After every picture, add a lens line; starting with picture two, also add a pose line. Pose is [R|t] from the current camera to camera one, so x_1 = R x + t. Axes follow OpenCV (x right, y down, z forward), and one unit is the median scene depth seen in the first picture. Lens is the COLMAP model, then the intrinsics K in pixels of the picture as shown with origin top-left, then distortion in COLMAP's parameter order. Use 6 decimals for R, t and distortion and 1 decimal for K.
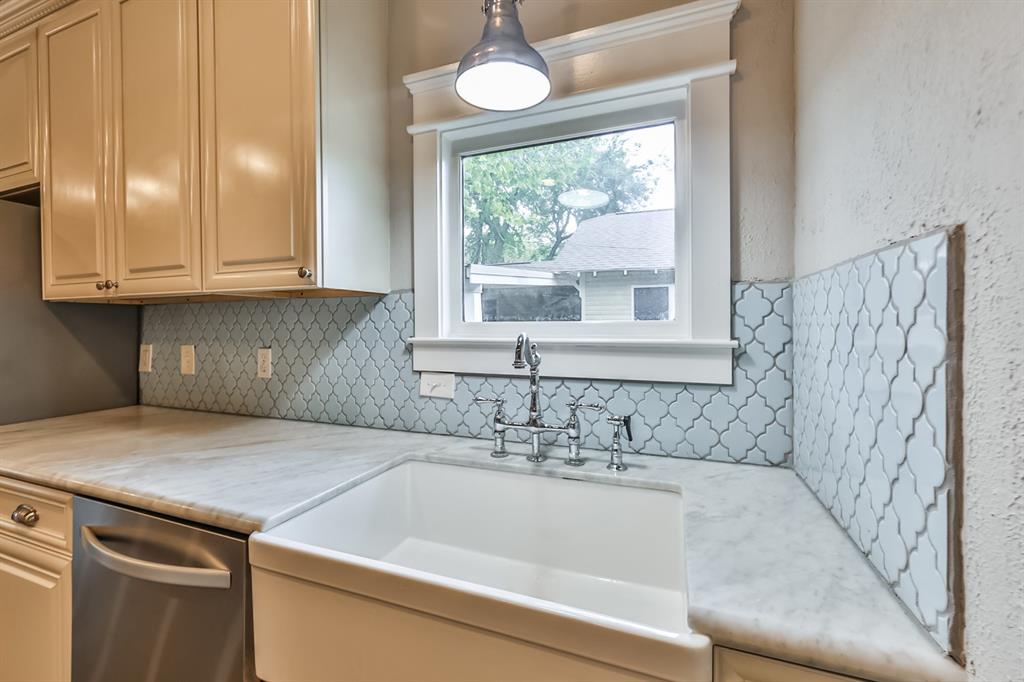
lens RADIAL K [[427.2, 0, 507.3], [0, 427.2, 329.7], [0, 0, 1]] dist [-0.004787, 0.003042]
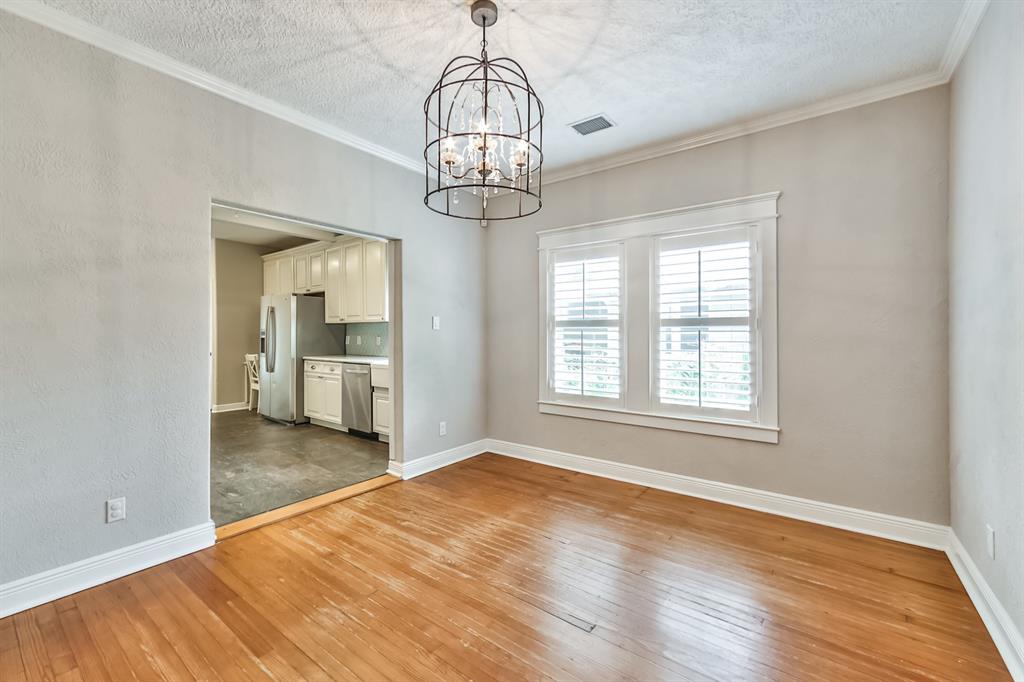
lens RADIAL K [[427.2, 0, 521.3], [0, 427.2, 338.2], [0, 0, 1]] dist [-0.004787, 0.003042]
pose [[0.964763, 0.007492, -0.263015, 2.077857], [-0.006243, 0.999965, 0.005584, 0.041452], [0.263047, -0.003745, 0.964776, -2.894581]]
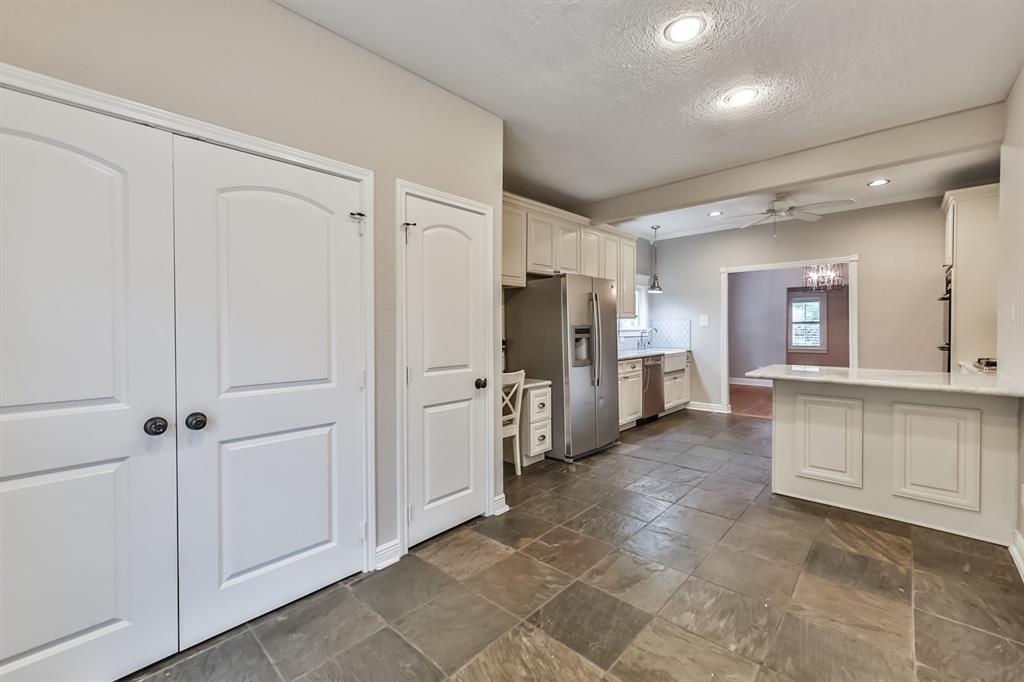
lens RADIAL K [[427.2, 0, 507.6], [0, 427.2, 335.3], [0, 0, 1]] dist [-0.004787, 0.003042]
pose [[0.374724, -0.018238, 0.926957, -5.631457], [0.009560, 0.999829, 0.015807, -0.000020], [-0.927087, 0.002939, 0.374834, 0.491771]]
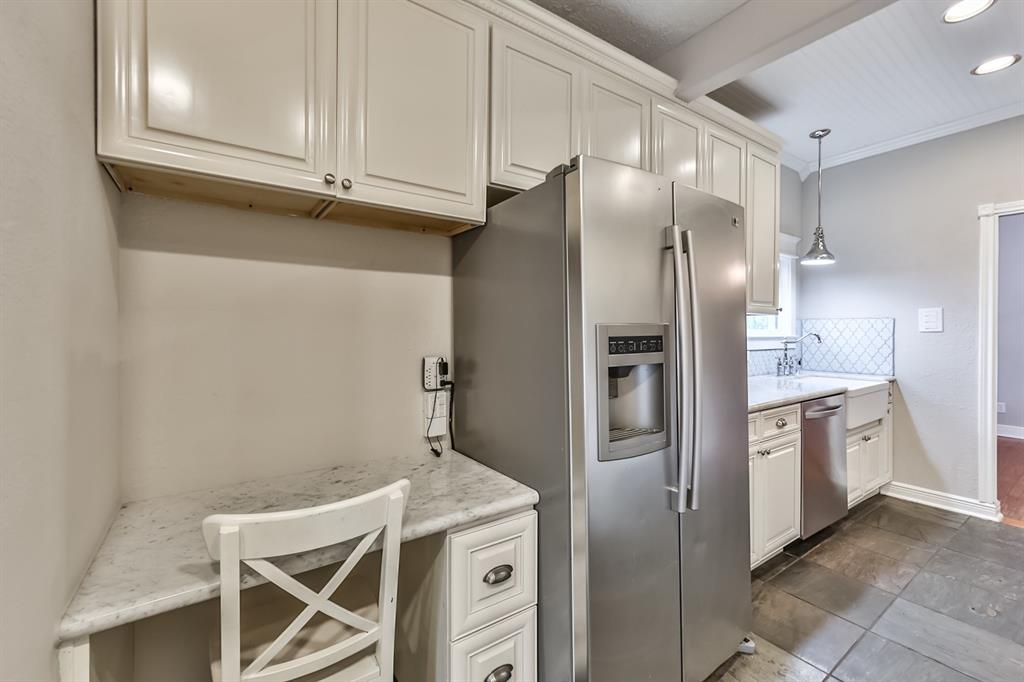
lens RADIAL K [[427.2, 0, 505.3], [0, 427.2, 335.7], [0, 0, 1]] dist [-0.004787, 0.003042]
pose [[0.565943, -0.009056, 0.824395, -3.306074], [0.000789, 0.999945, 0.010442, -0.006643], [-0.824444, -0.005259, 0.565919, 0.881645]]
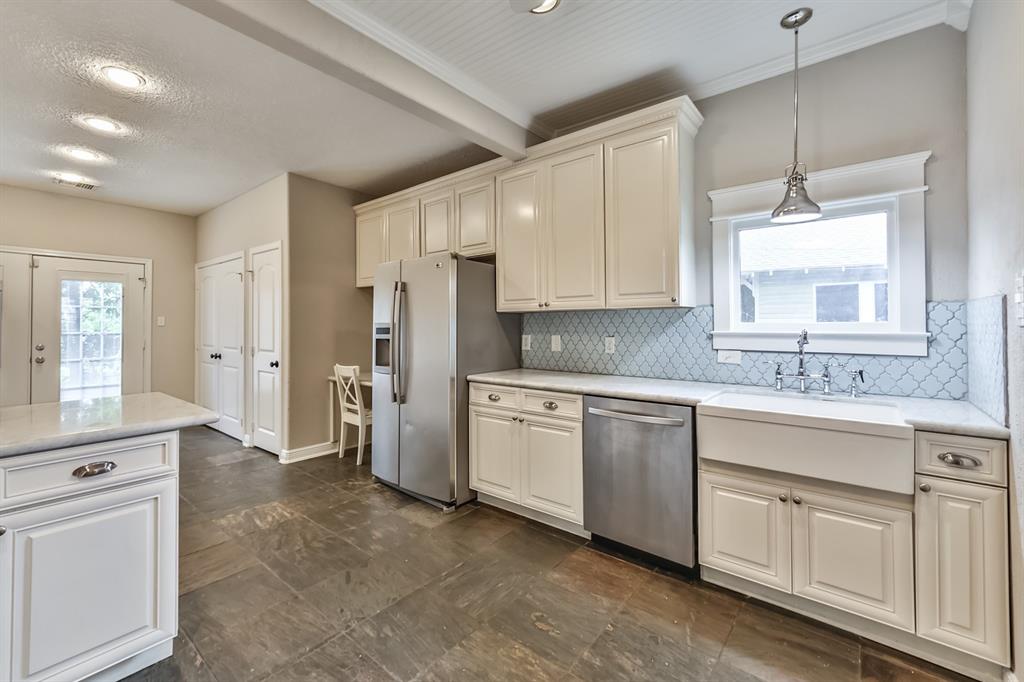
lens RADIAL K [[427.2, 0, 509.5], [0, 427.2, 322.4], [0, 0, 1]] dist [-0.004787, 0.003042]
pose [[0.951489, -0.001126, -0.307679, -0.577716], [-0.002755, 0.999922, -0.012177, 0.007252], [0.307669, 0.012434, 0.951412, -1.211863]]
